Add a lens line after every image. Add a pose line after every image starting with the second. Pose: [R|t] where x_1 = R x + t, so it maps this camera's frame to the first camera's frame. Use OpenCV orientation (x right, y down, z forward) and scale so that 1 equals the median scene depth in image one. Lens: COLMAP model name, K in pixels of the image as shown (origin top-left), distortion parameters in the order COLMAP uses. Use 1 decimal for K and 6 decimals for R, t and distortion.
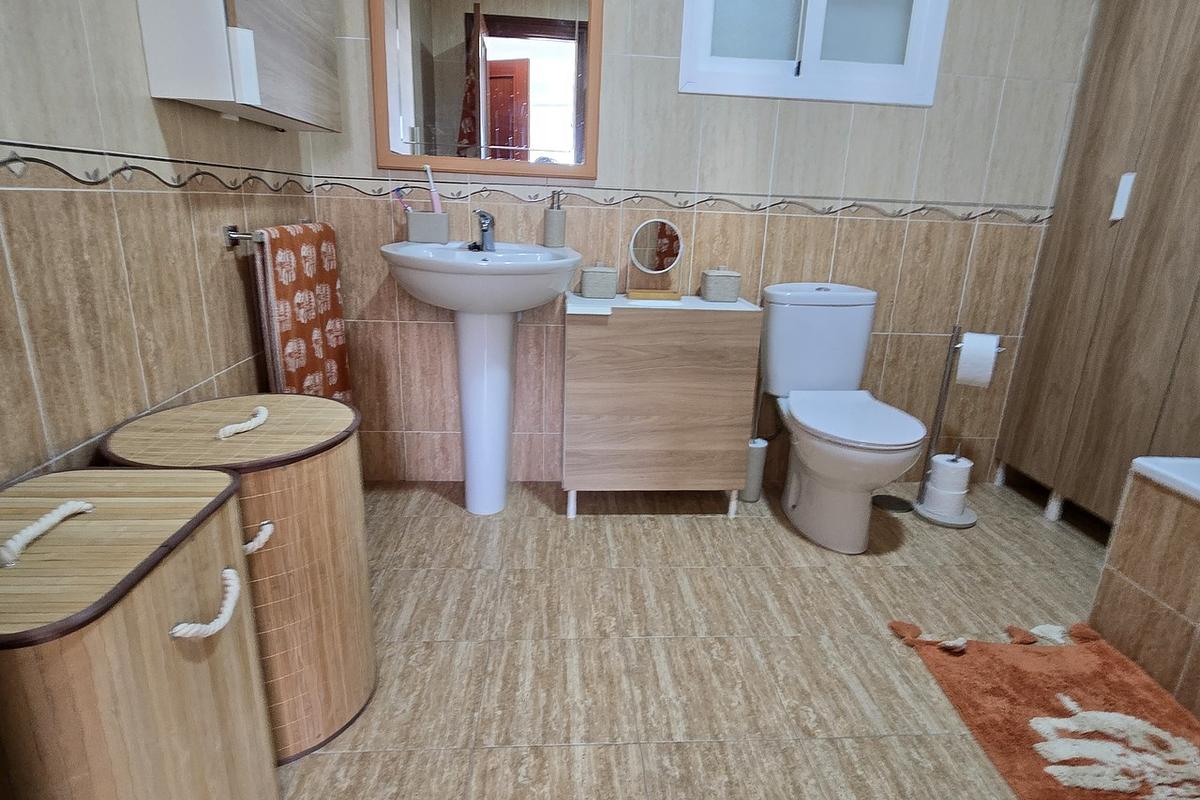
lens RADIAL K [[645.7, 0, 601.0], [0, 645.7, 401.3], [0, 0, 1]] dist [0.003268, -0.005533]
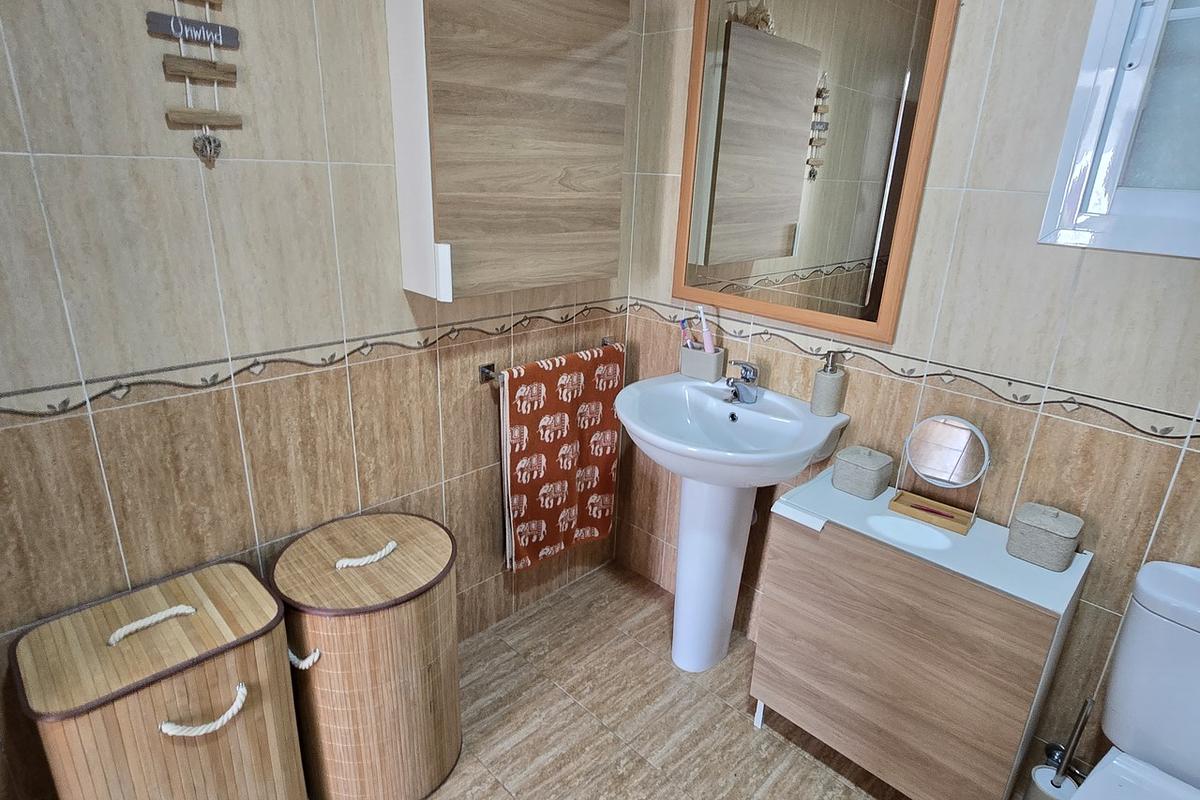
lens RADIAL K [[645.7, 0, 599.3], [0, 645.7, 393.8], [0, 0, 1]] dist [0.003268, -0.005533]
pose [[0.659301, 0.234784, -0.714282, 0.546860], [-0.232648, 0.967077, 0.103138, -0.478417], [0.714980, 0.098178, 0.692217, 0.381420]]
